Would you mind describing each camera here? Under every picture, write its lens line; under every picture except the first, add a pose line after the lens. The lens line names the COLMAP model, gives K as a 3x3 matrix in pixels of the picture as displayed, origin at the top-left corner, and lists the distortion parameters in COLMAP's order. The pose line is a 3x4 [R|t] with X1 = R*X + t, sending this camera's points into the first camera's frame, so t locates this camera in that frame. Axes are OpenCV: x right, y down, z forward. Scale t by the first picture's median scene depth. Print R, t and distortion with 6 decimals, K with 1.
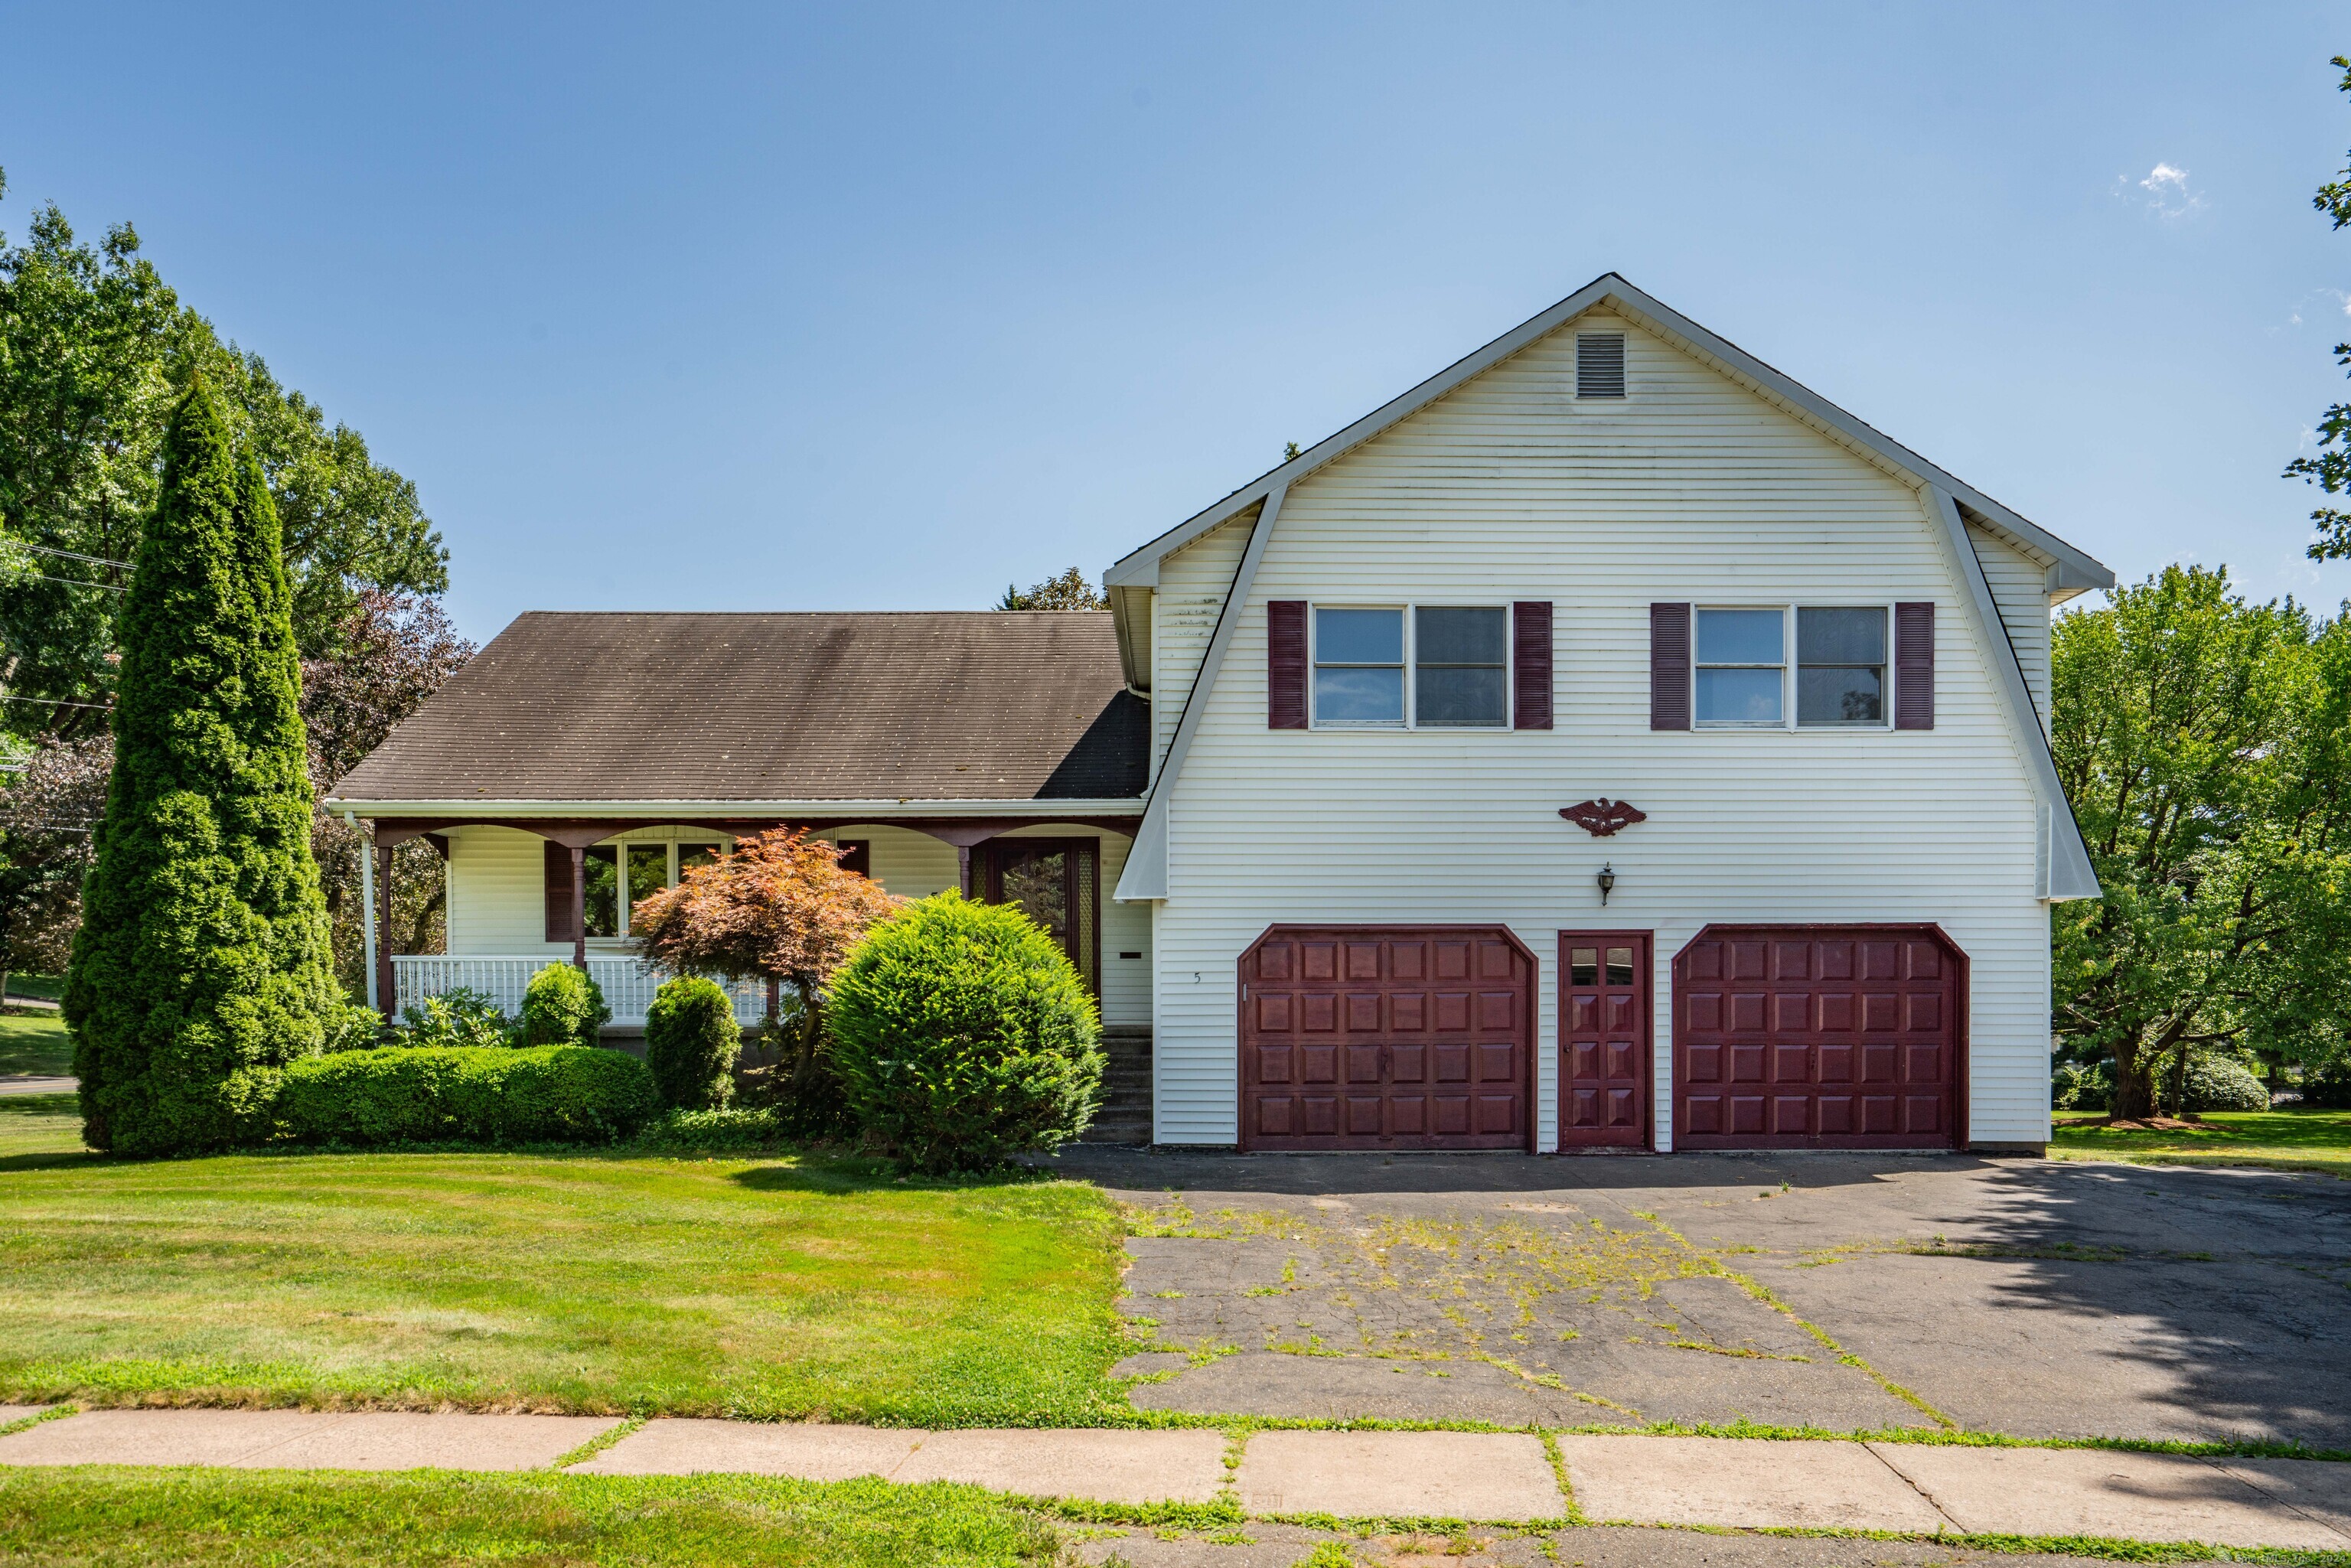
lens RADIAL K [[1828.7, 0, 1170.0], [0, 1828.7, 920.6], [0, 0, 1]] dist [0.002471, 0.003464]
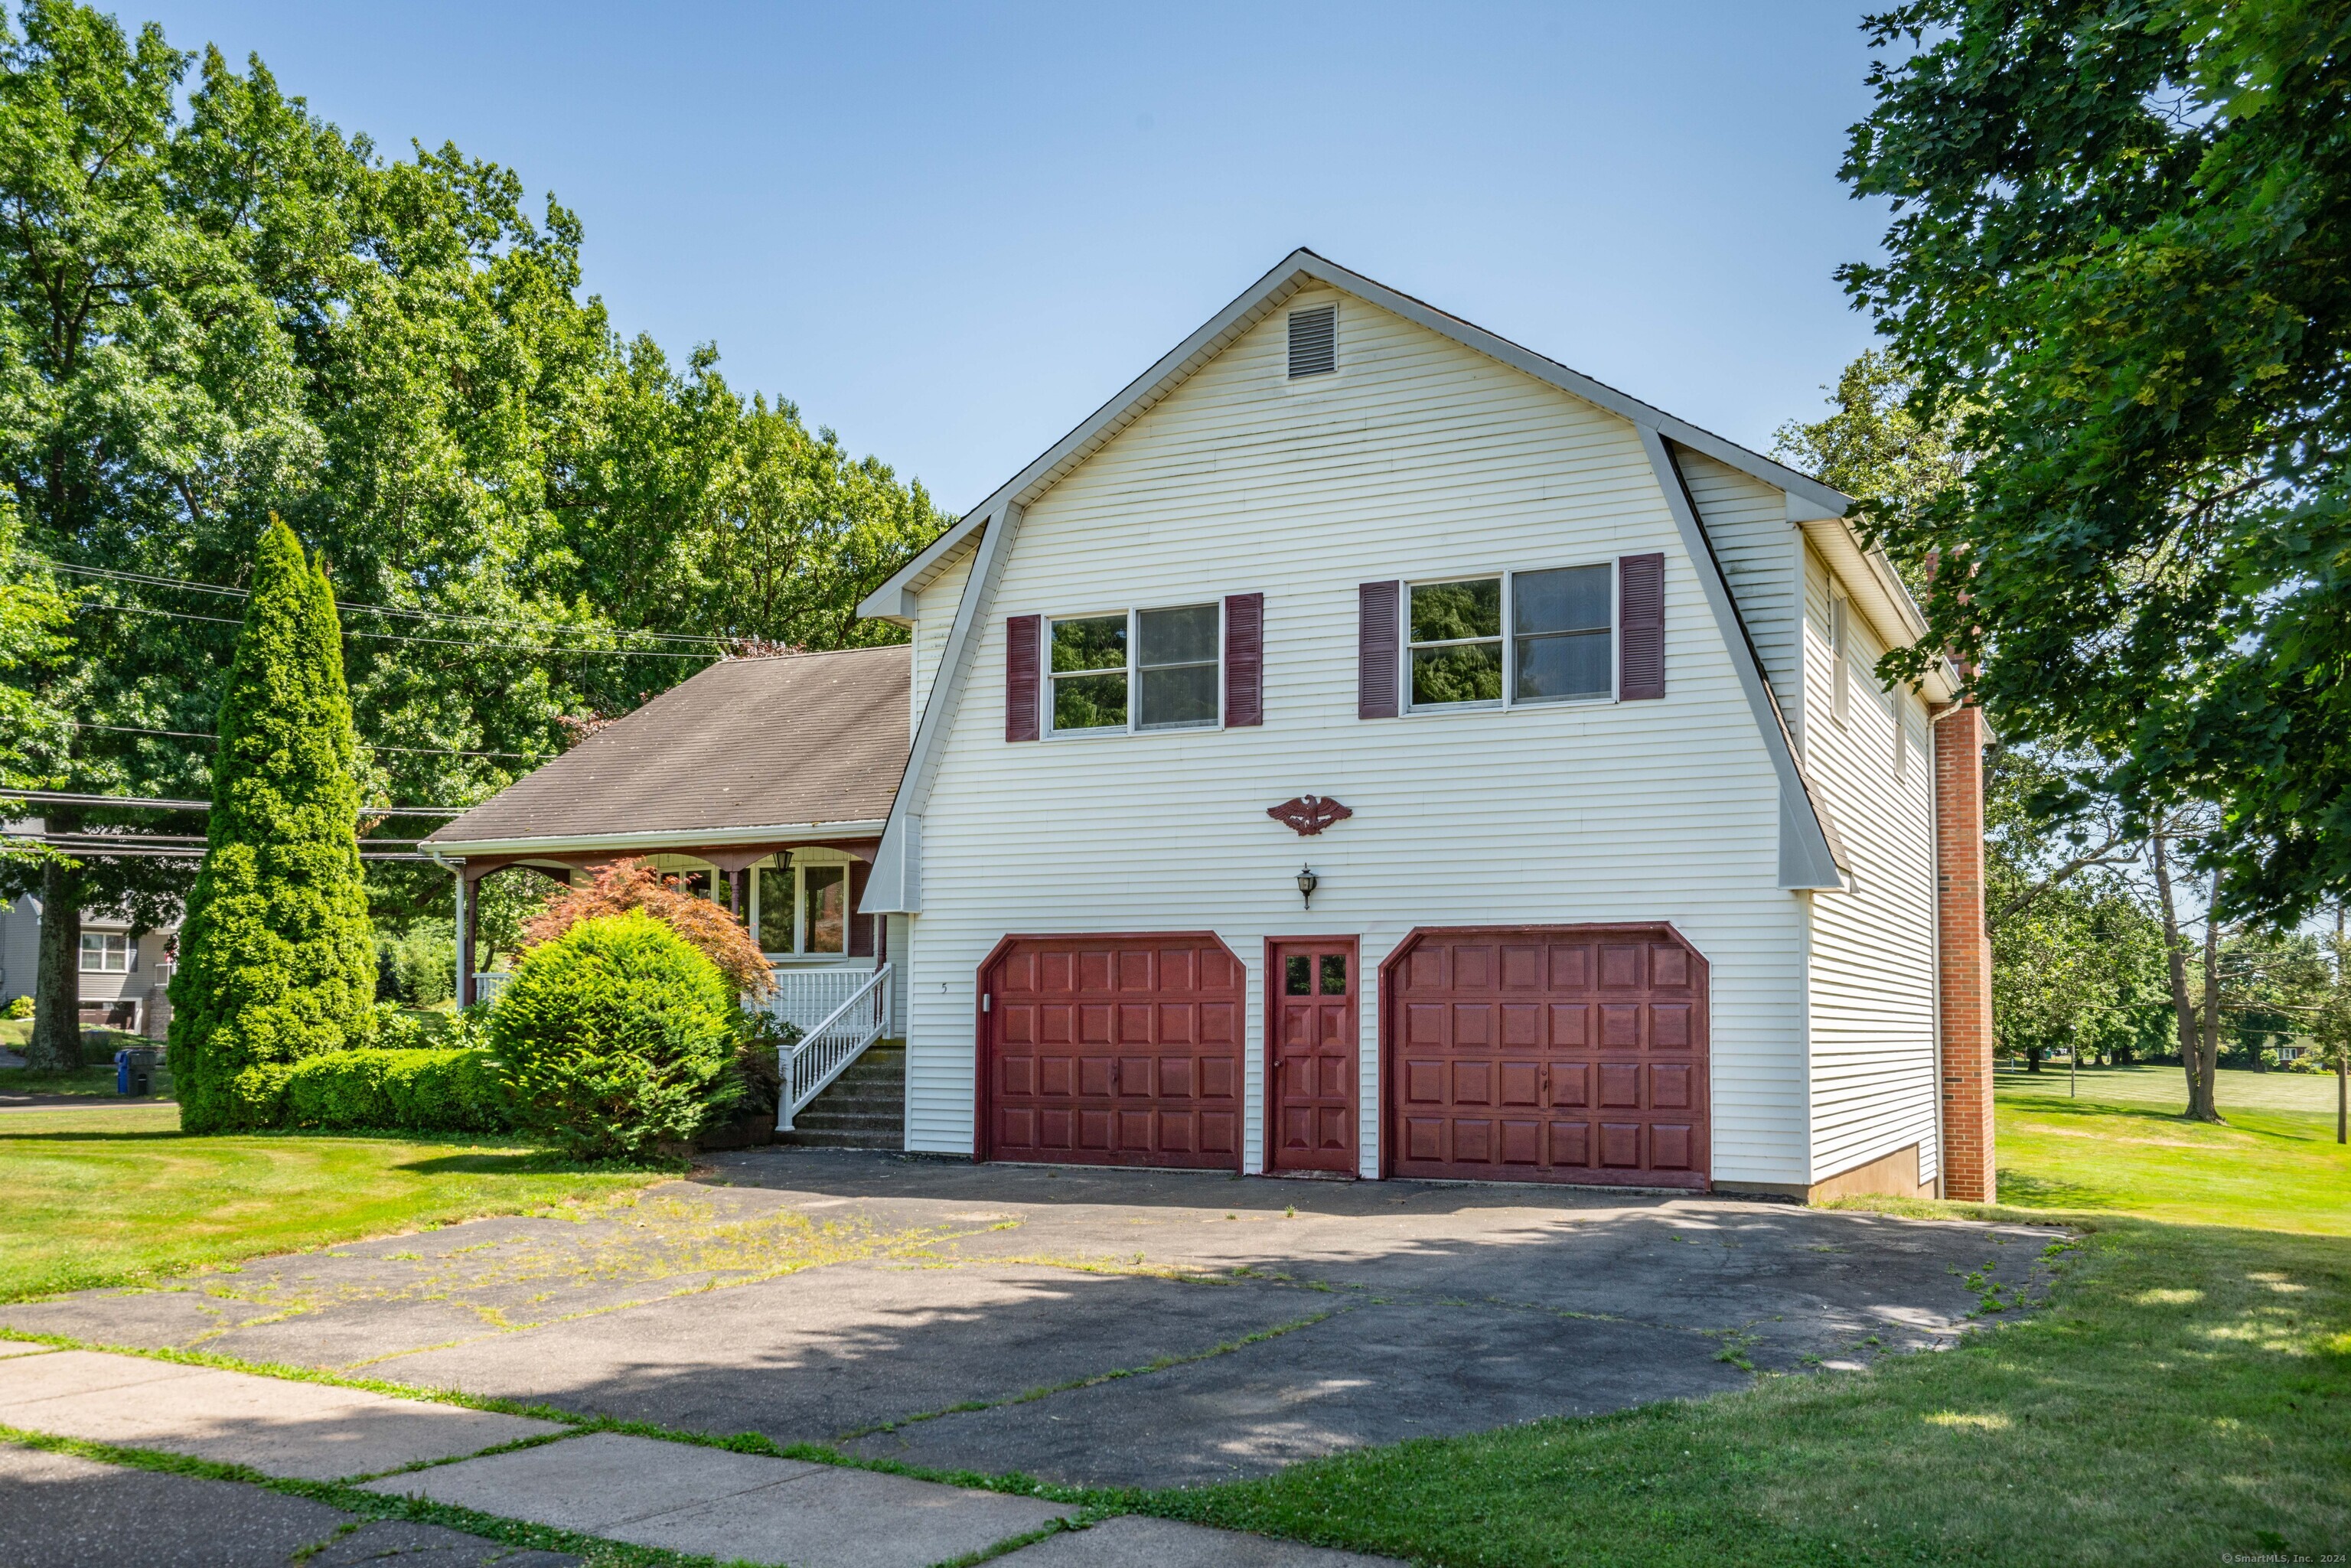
lens RADIAL K [[2027.8, 0, 1175.5], [0, 2027.8, 784.0], [0, 0, 1]] dist [0.014731, 0.006510]
pose [[0.889686, -0.049148, -0.453921, 0.650285], [0.014375, 0.996712, -0.079745, 0.009540], [0.456347, 0.064423, 0.887467, 0.044493]]
